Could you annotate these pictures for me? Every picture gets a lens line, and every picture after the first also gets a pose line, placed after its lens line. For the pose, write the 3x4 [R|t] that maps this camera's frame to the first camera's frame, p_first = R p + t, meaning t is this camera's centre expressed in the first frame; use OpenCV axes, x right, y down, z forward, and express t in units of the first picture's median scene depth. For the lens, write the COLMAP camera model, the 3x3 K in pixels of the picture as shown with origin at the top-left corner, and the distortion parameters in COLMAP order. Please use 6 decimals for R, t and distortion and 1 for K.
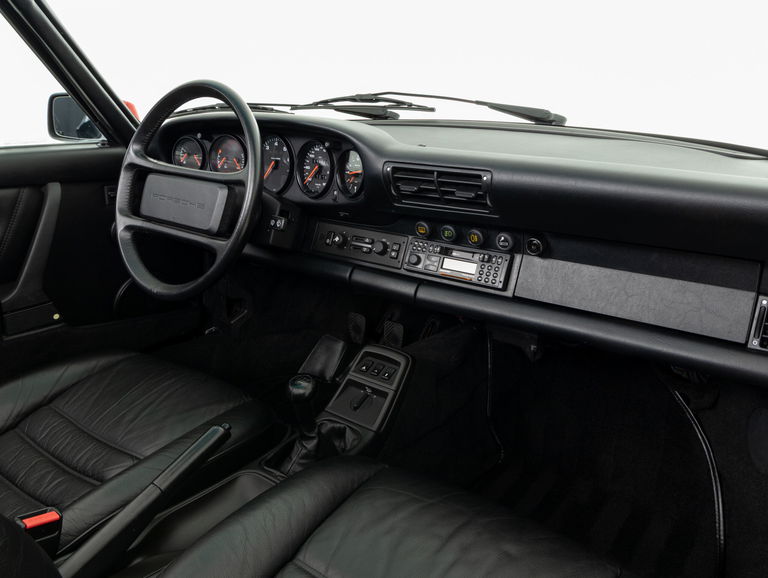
lens RADIAL K [[626.9, 0, 395.8], [0, 626.9, 271.3], [0, 0, 1]] dist [-0.004696, 0.005423]
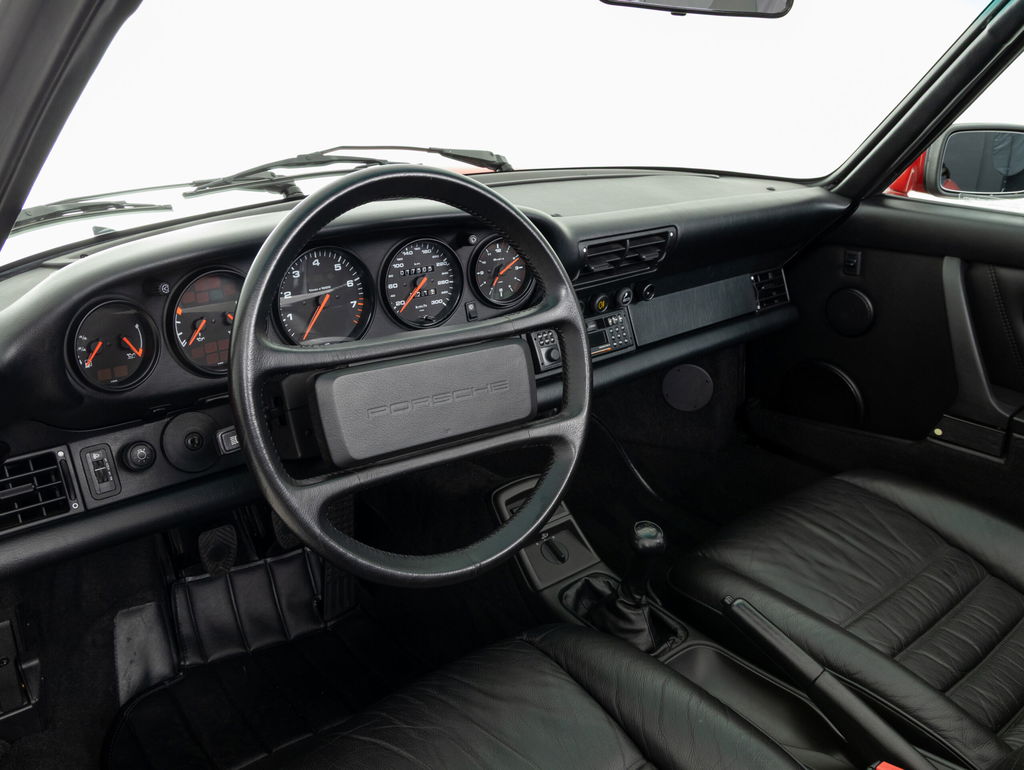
lens RADIAL K [[825.4, 0, 462.1], [0, 825.4, 376.5], [0, 0, 1]] dist [0.012466, 0.004076]
pose [[0.263839, -0.350266, 0.898723, -0.975313], [0.263976, 0.922386, 0.281993, -0.326706], [-0.927742, 0.162840, 0.335823, 0.759190]]
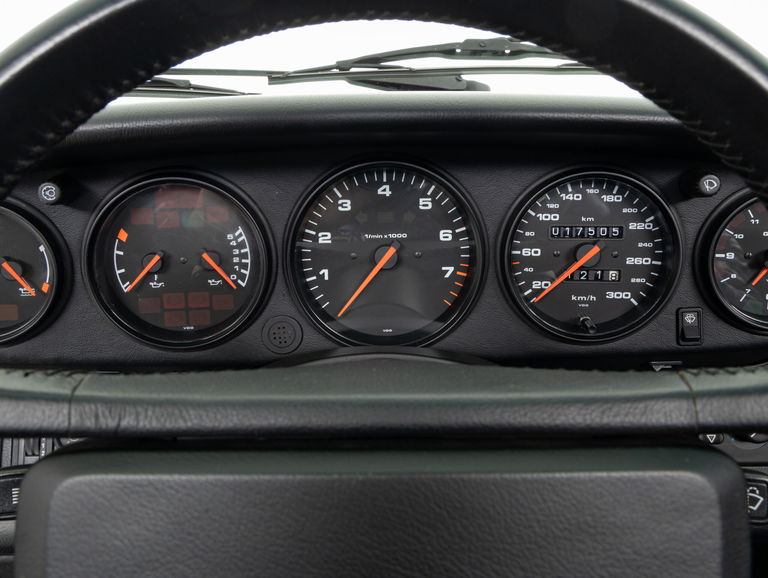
lens RADIAL K [[626.9, 0, 393.4], [0, 626.9, 259.4], [0, 0, 1]] dist [-0.004696, 0.005423]
pose [[0.783675, -0.195532, 0.589593, -0.441265], [0.180771, 0.979872, 0.084685, -0.226828], [-0.594285, 0.040216, 0.803248, 0.862902]]
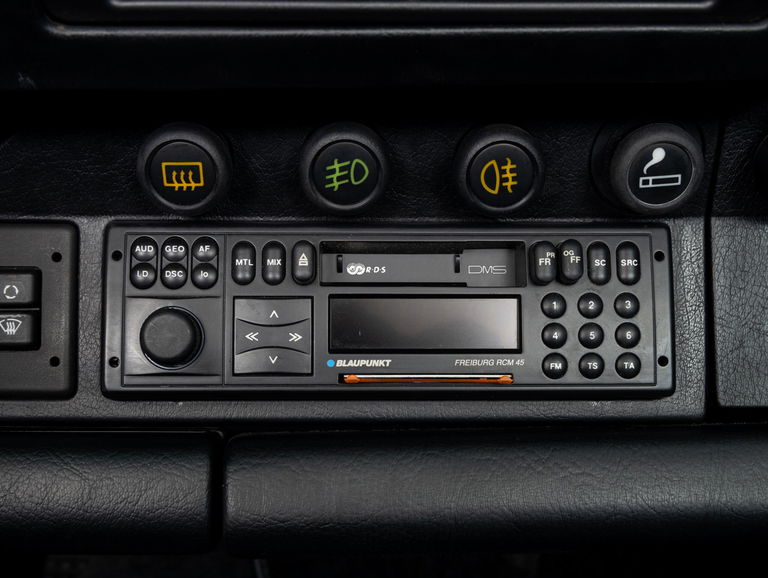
lens RADIAL K [[894.4, 0, 386.6], [0, 894.4, 291.9], [0, 0, 1]] dist [0.025934, 0.000000]
pose [[0.781084, -0.192519, 0.594007, -0.076930], [0.165643, 0.981086, 0.100162, -0.048333], [-0.602056, 0.020158, 0.798200, 0.748411]]
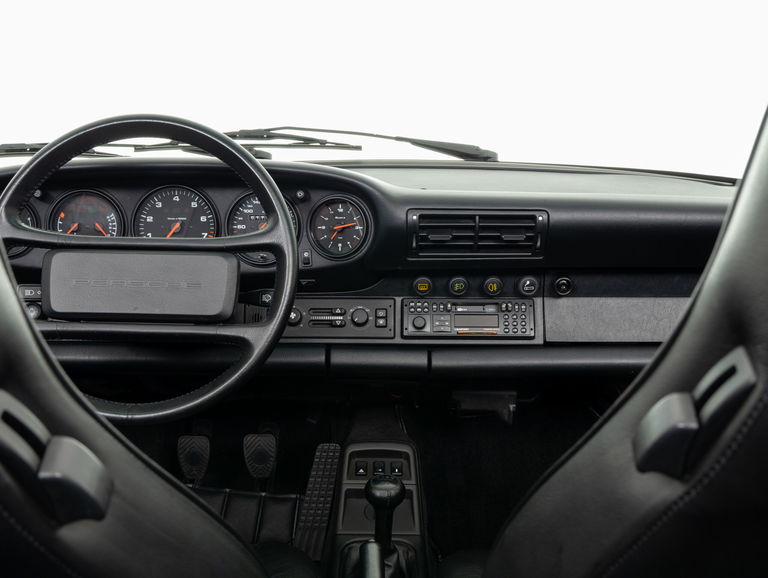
lens RADIAL K [[1007.5, 0, 383.4], [0, 1007.5, 292.1], [0, 0, 1]] dist [-0.037732, 0.000000]
pose [[0.788923, -0.108092, 0.604910, -0.829059], [0.166124, 0.985269, -0.040599, -0.012501], [-0.591611, 0.132519, 0.795258, -0.056376]]
